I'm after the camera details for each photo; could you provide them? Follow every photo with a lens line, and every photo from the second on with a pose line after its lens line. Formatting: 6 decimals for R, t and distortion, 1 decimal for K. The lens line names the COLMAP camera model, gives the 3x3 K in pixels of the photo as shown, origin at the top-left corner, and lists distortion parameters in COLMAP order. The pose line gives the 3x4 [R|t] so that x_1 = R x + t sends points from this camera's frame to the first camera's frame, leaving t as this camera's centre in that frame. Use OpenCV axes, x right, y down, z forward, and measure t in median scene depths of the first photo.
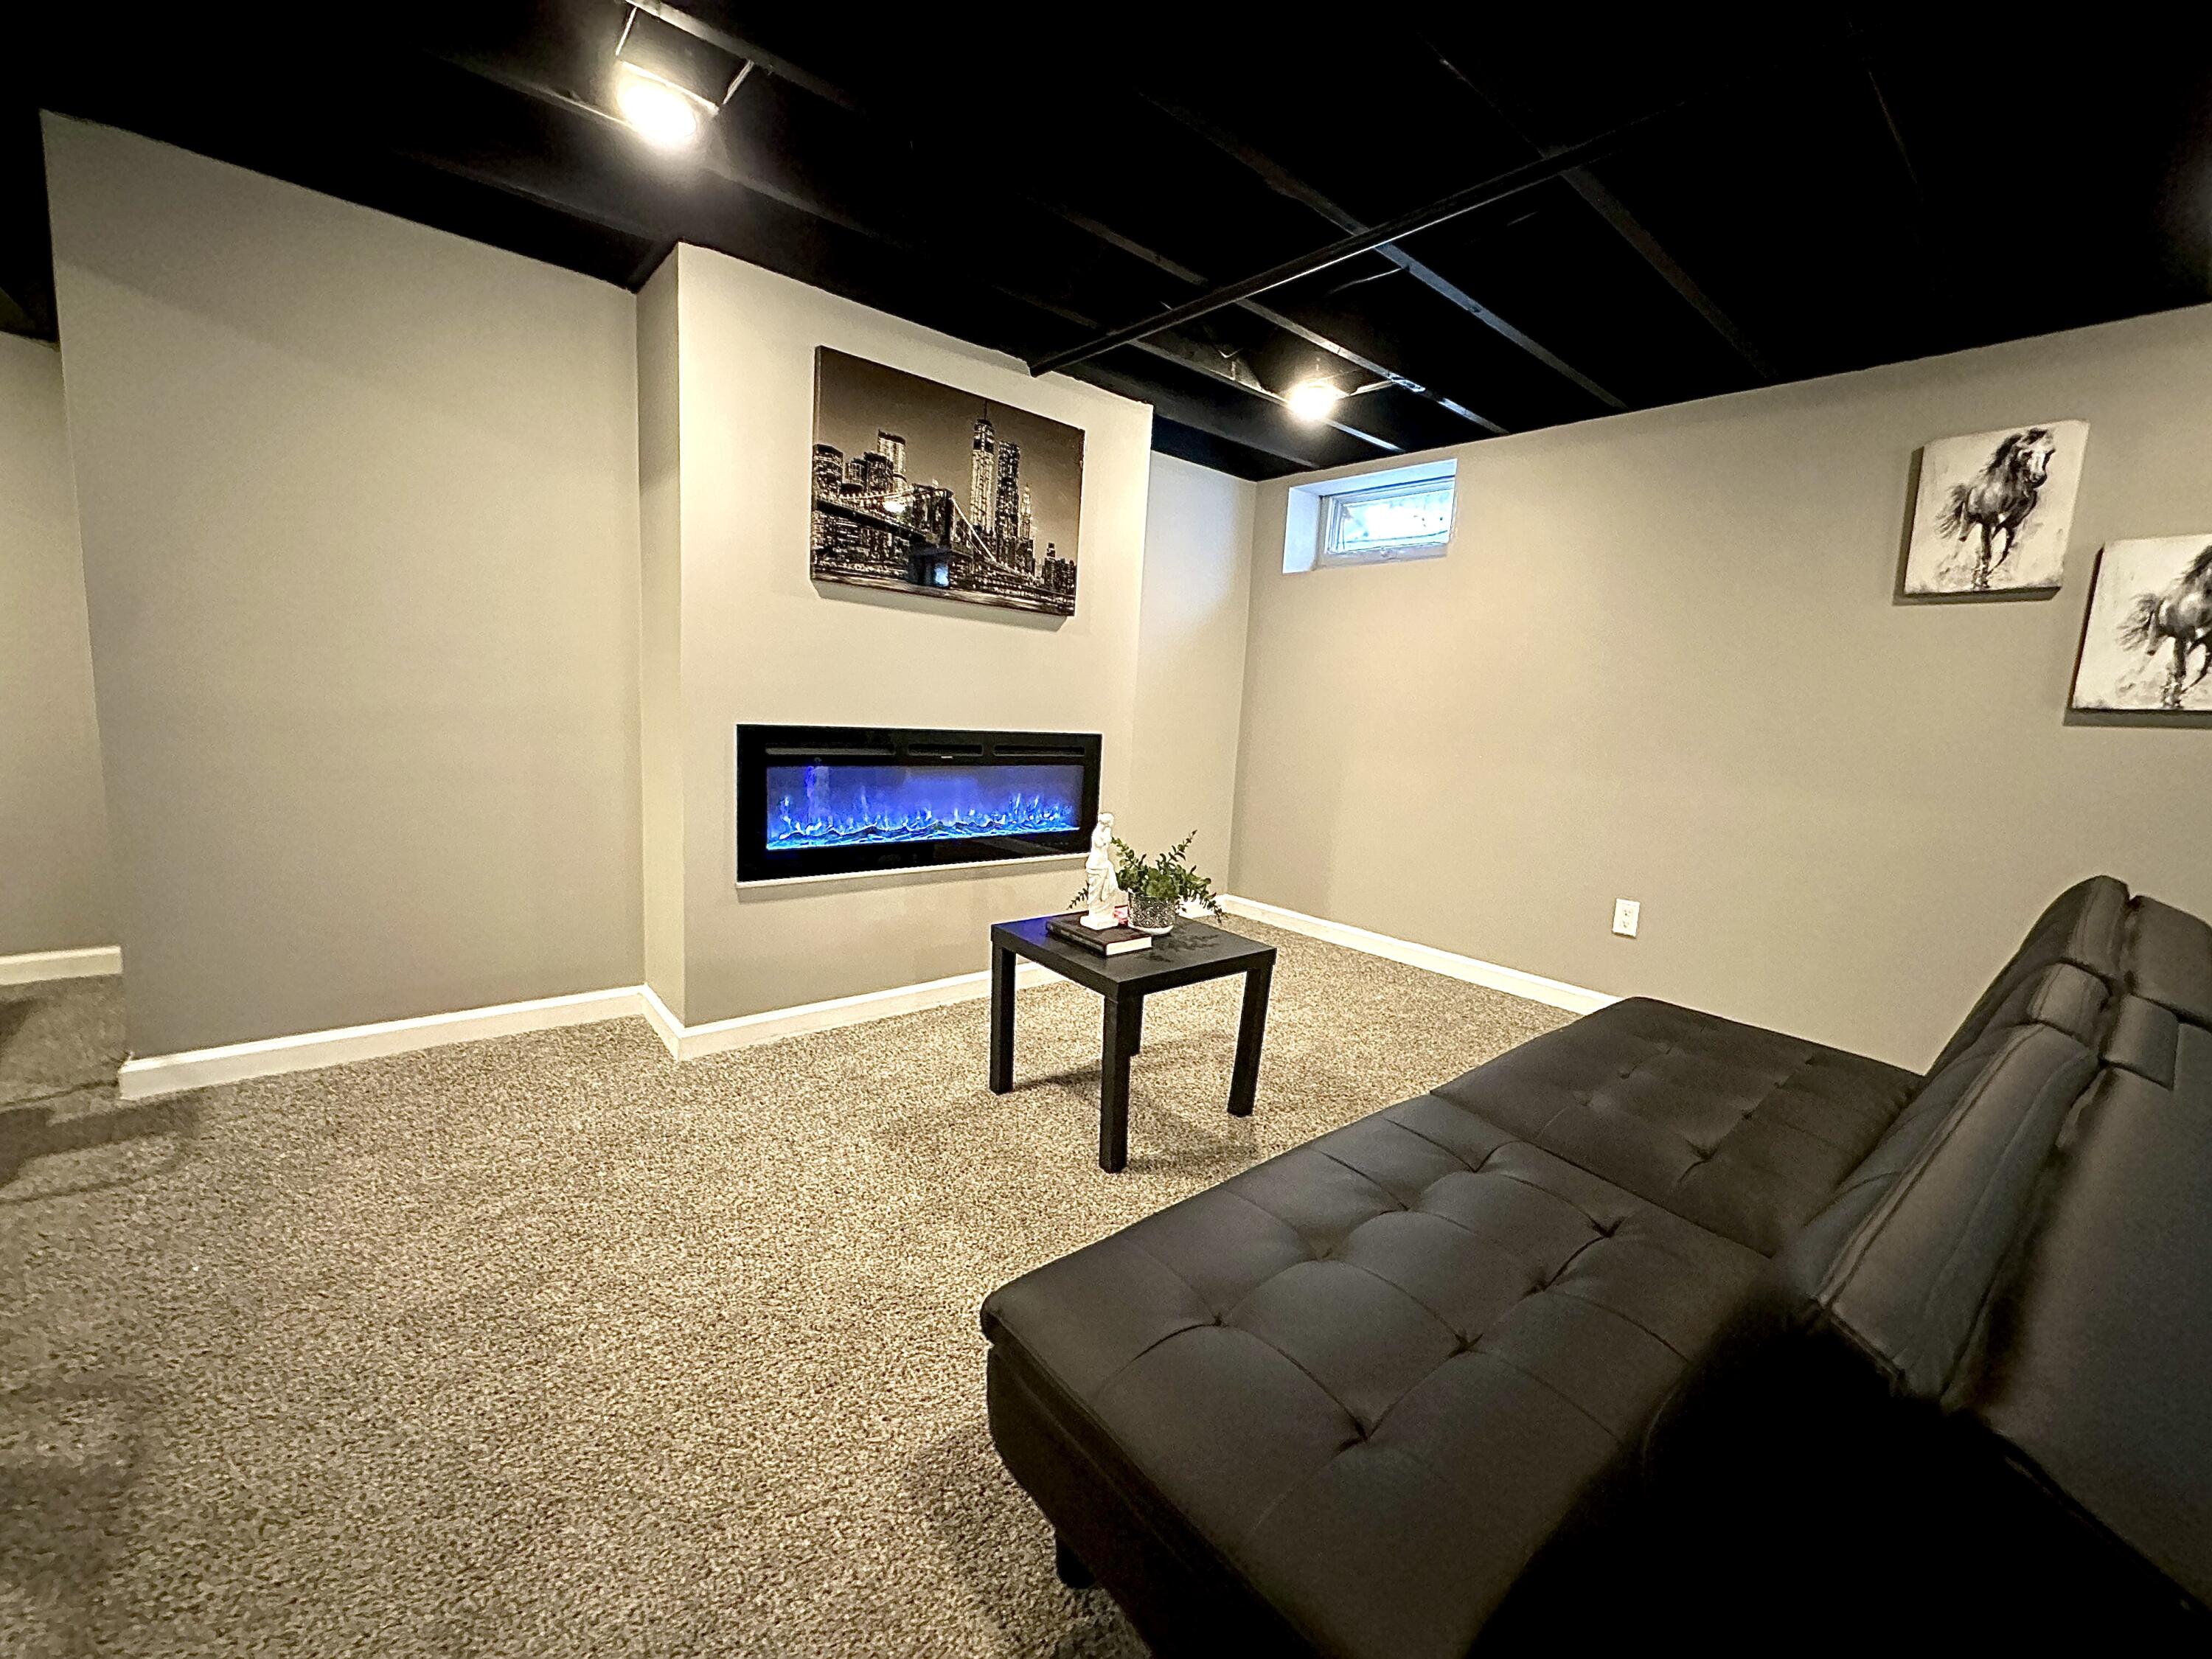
lens RADIAL K [[879.6, 0, 1106.0], [0, 879.6, 829.5], [0, 0, 1]] dist [-0.000612, -0.000048]
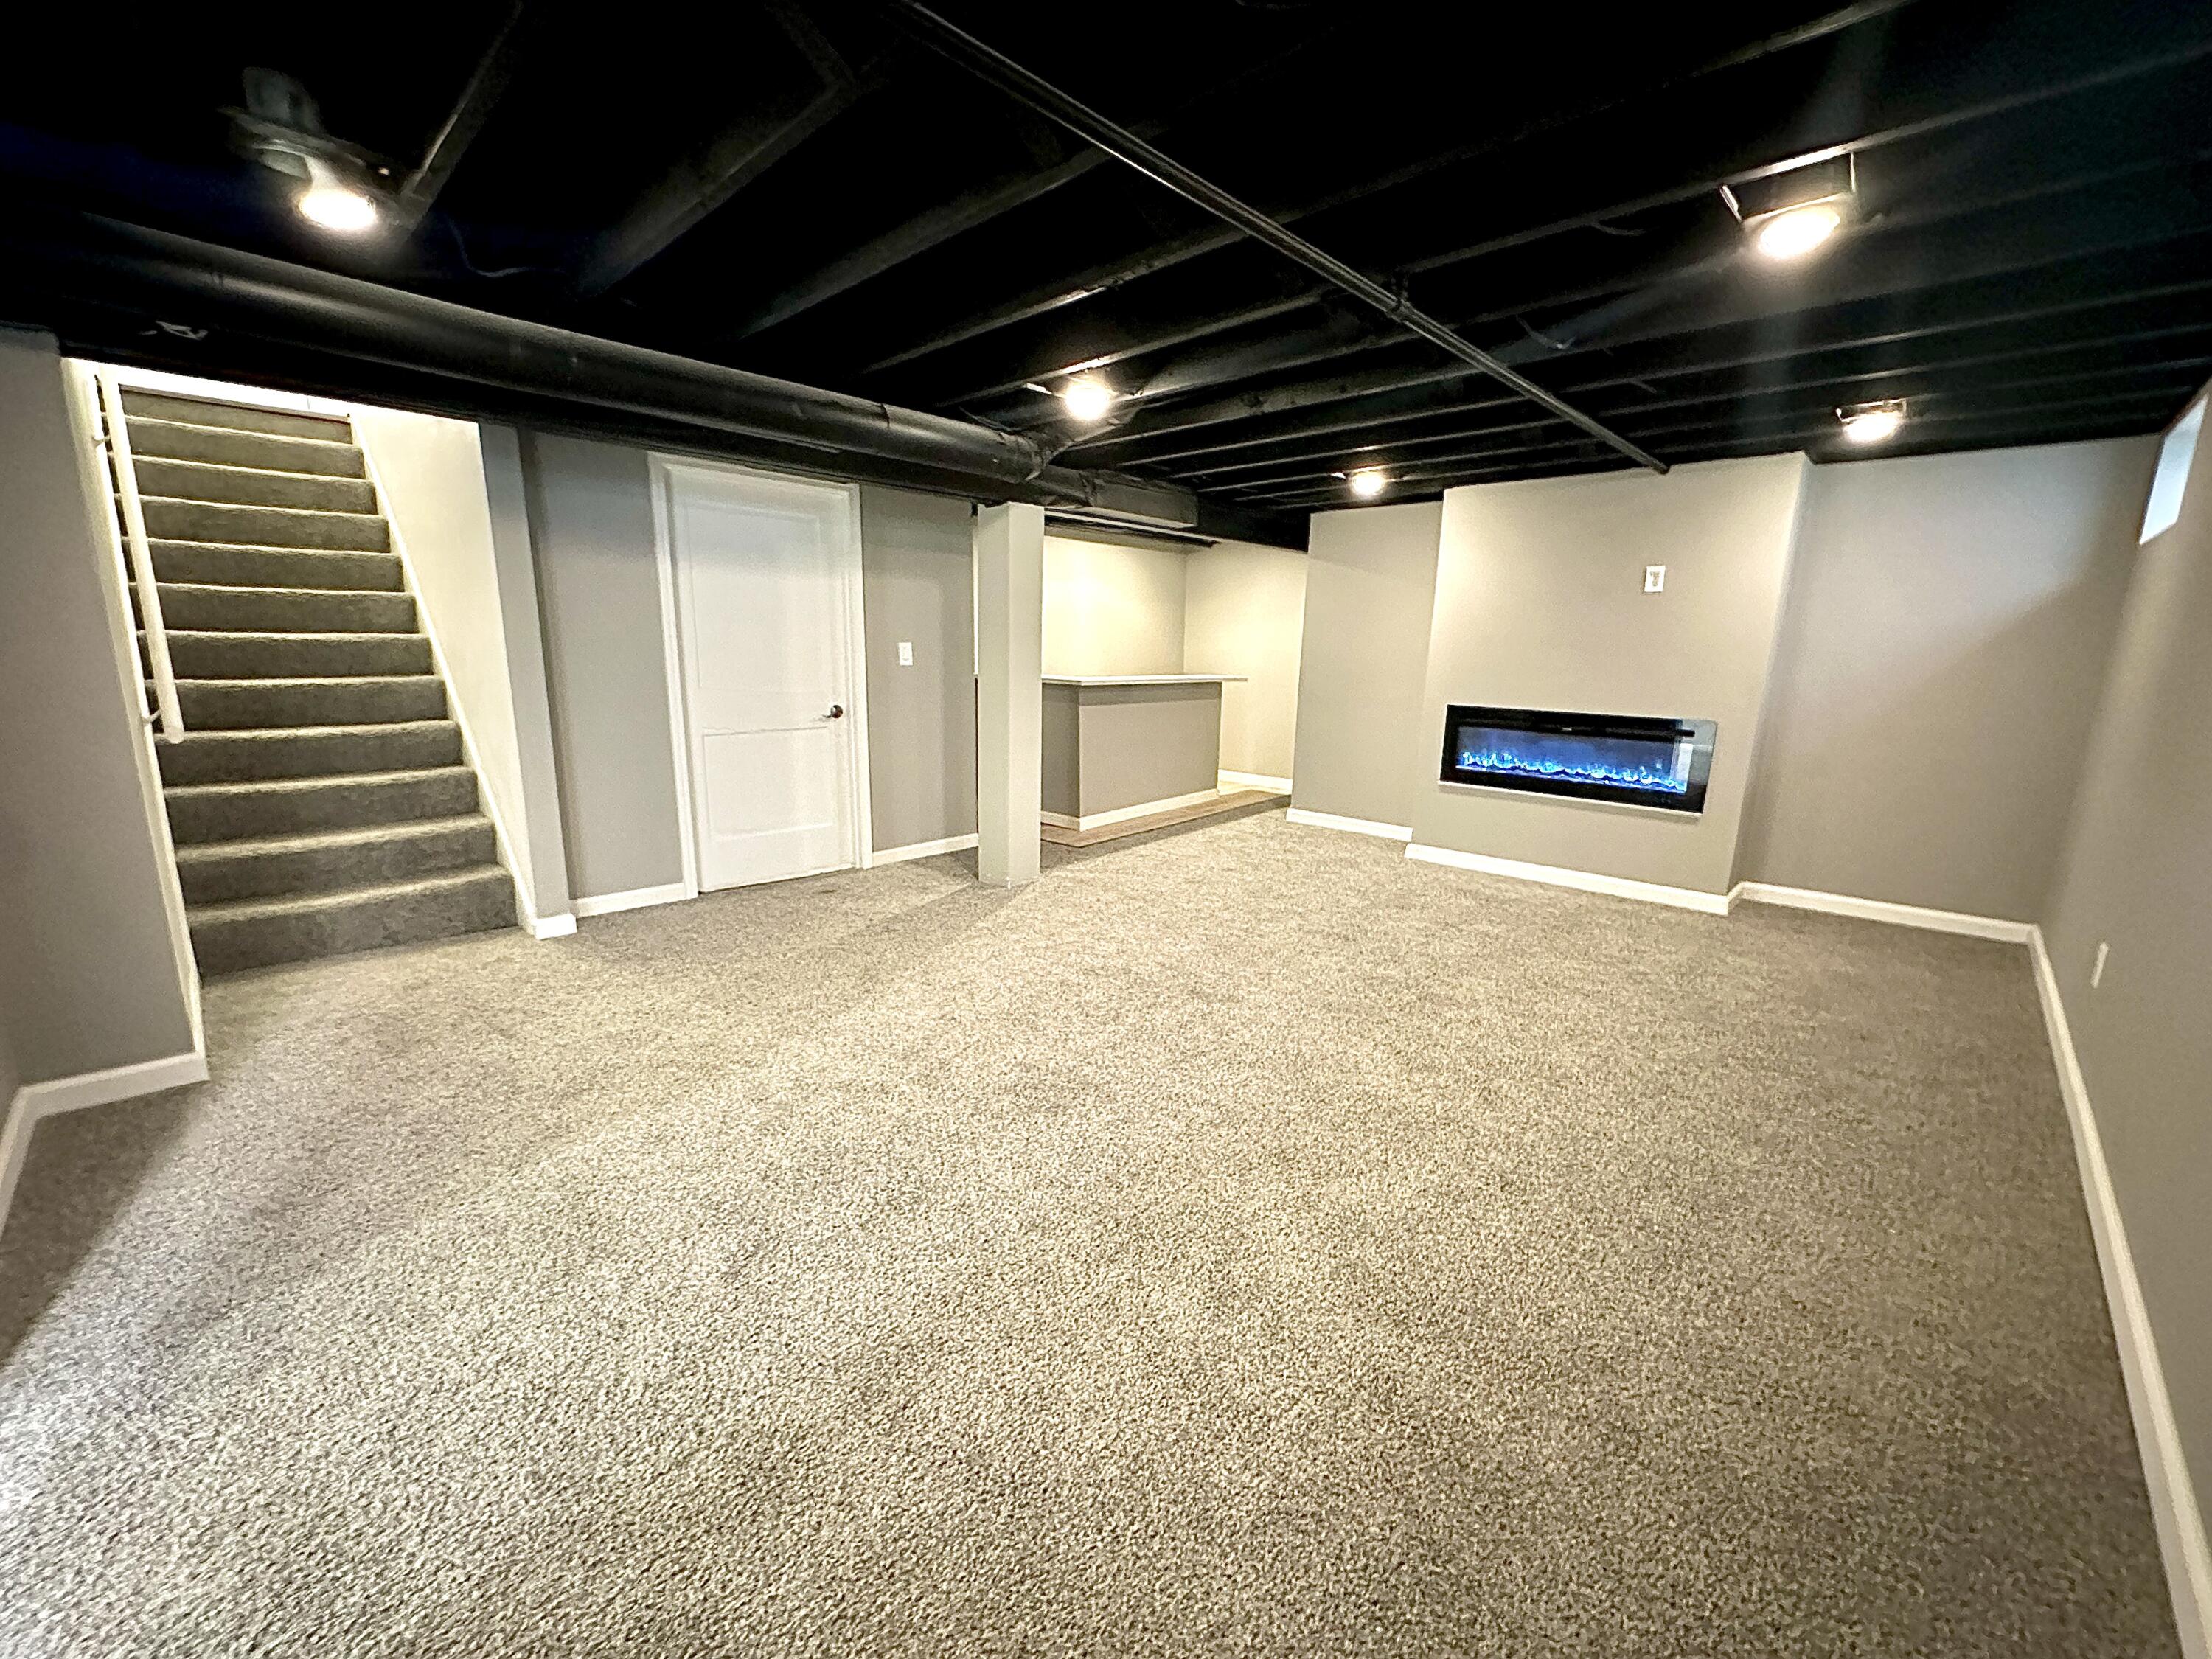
lens RADIAL K [[900.3, 0, 1106.0], [0, 900.3, 829.5], [0, 0, 1]] dist [-0.000139, -0.000072]
pose [[0.111199, 0.154938, -0.981646, 1.545519], [-0.156385, 0.978194, 0.136678, 0.006005], [0.981417, 0.138316, 0.133004, -0.041136]]
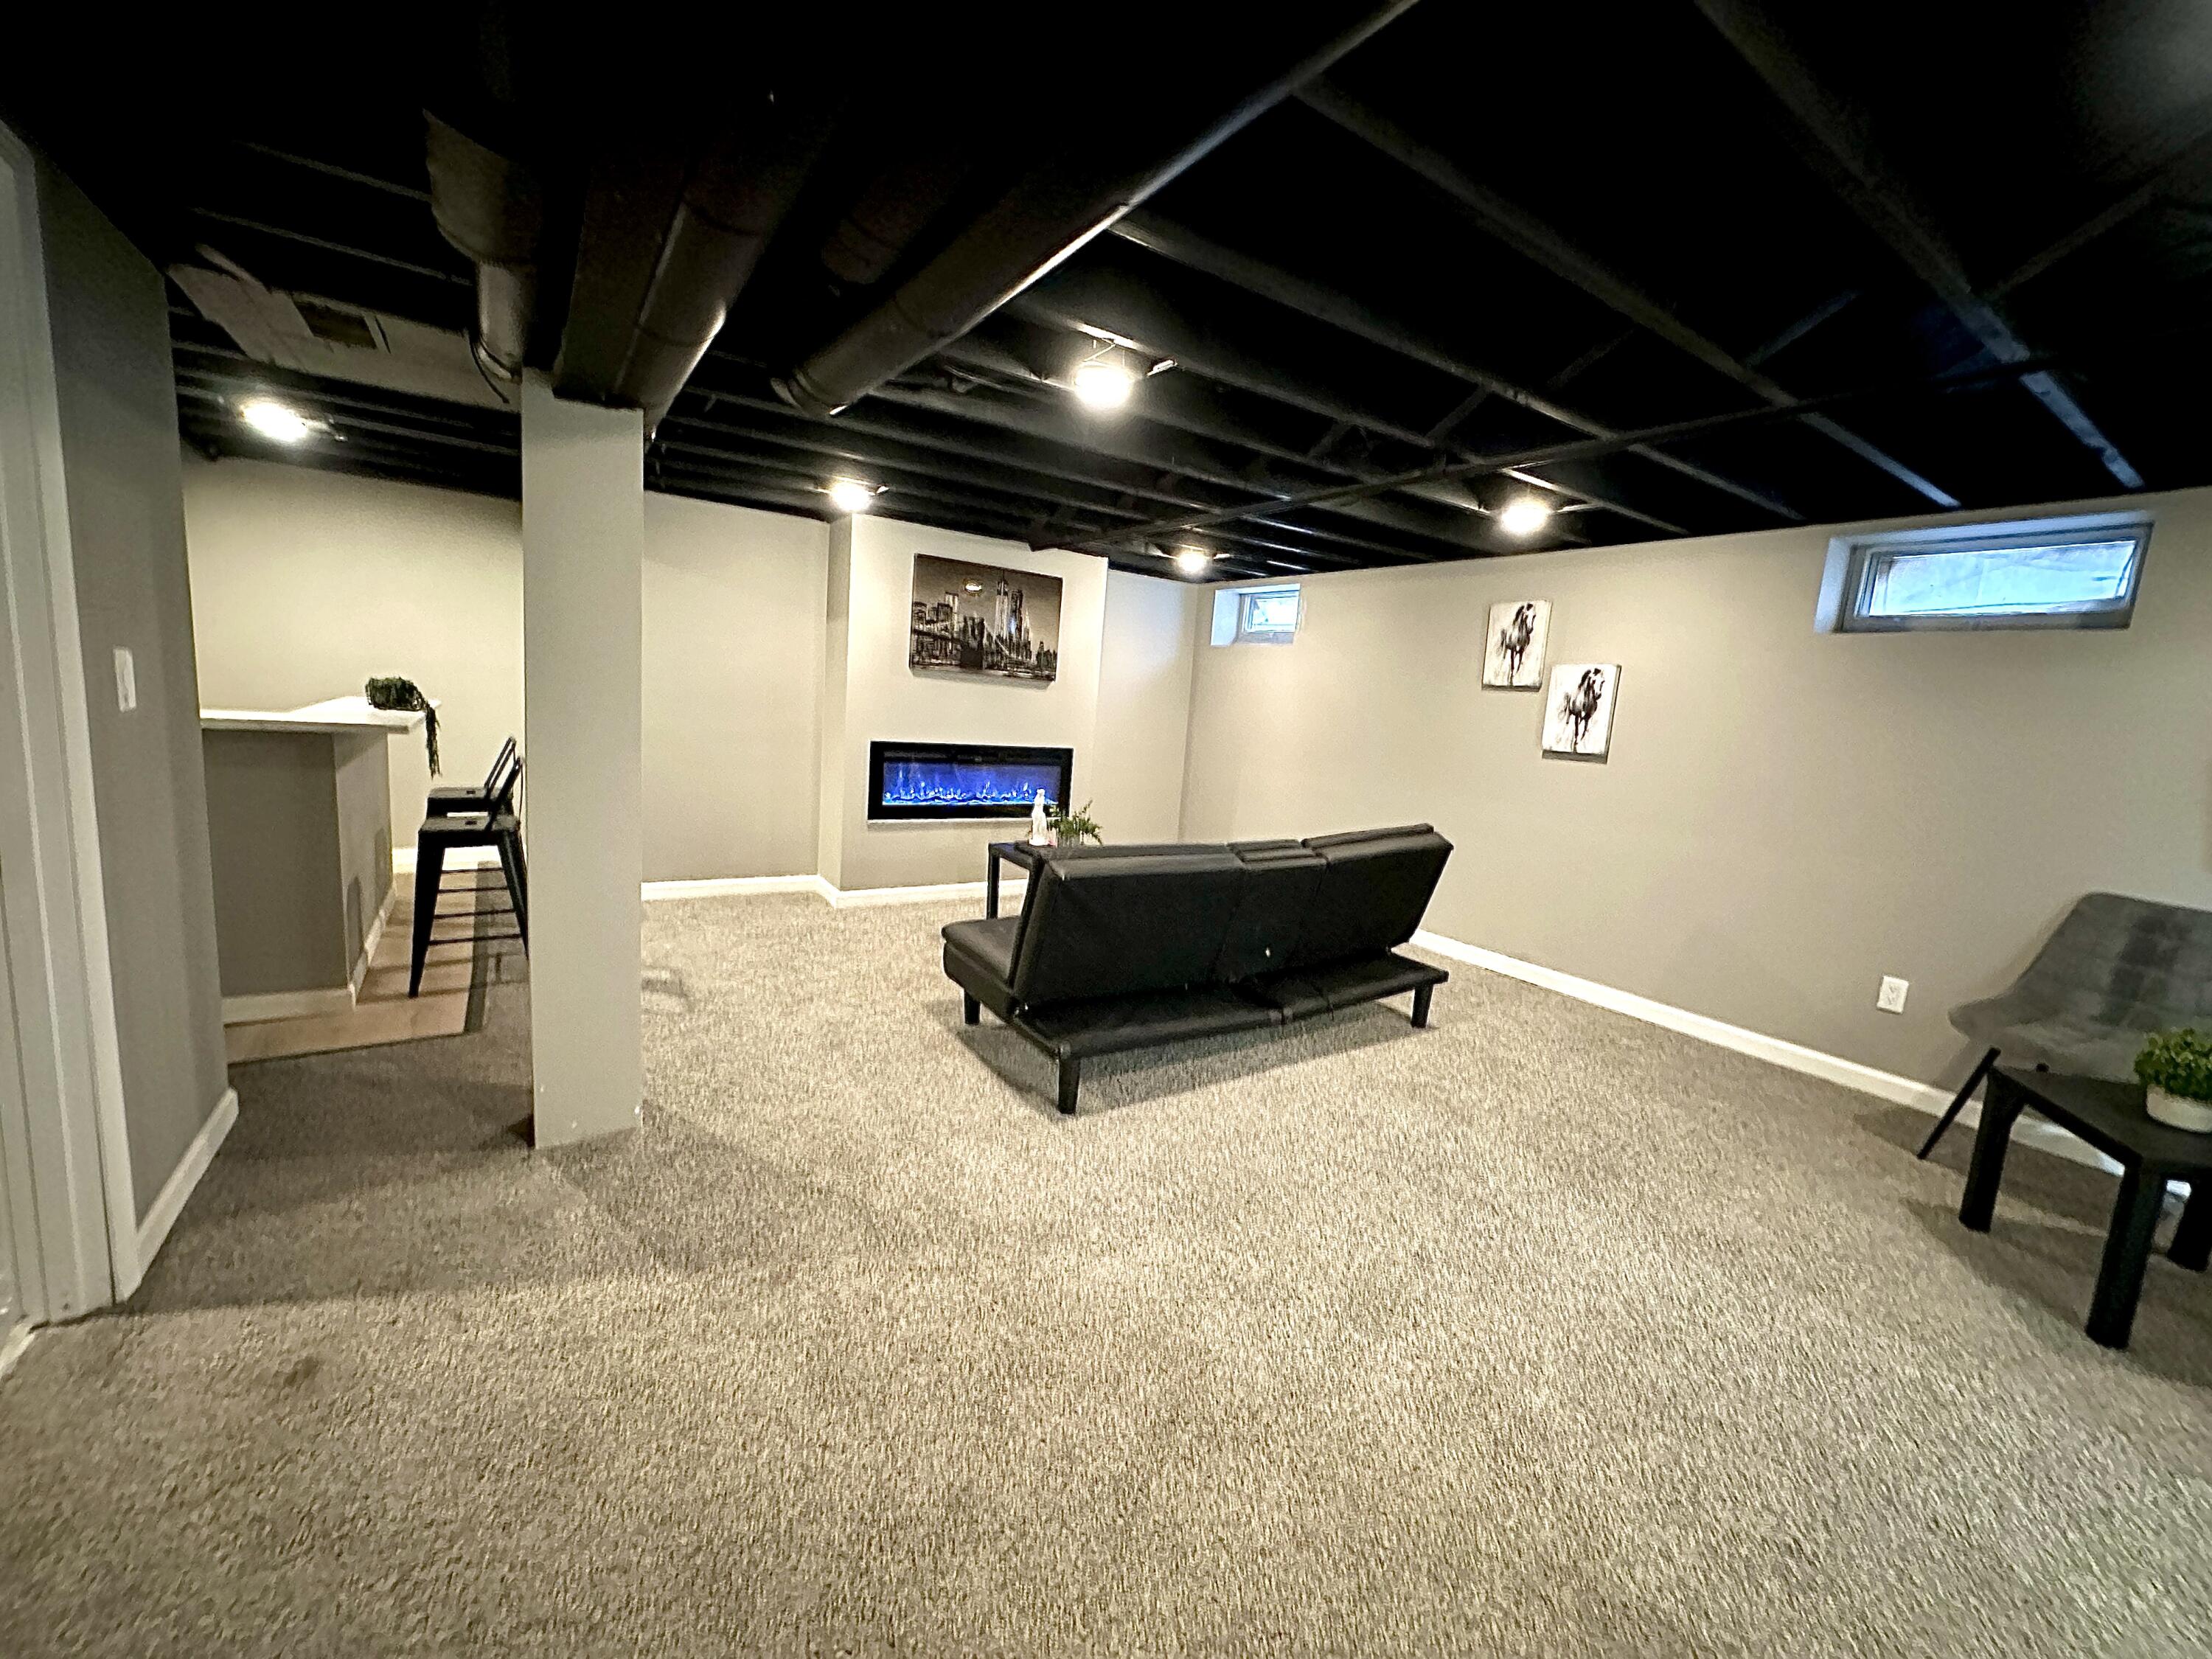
lens RADIAL K [[900.3, 0, 1106.0], [0, 900.3, 829.5], [0, 0, 1]] dist [-0.000139, -0.000072]
pose [[0.992005, 0.035682, -0.121049, 0.345210], [-0.036395, 0.999331, -0.003691, 0.066307], [0.120837, 0.008067, 0.992640, -0.908686]]
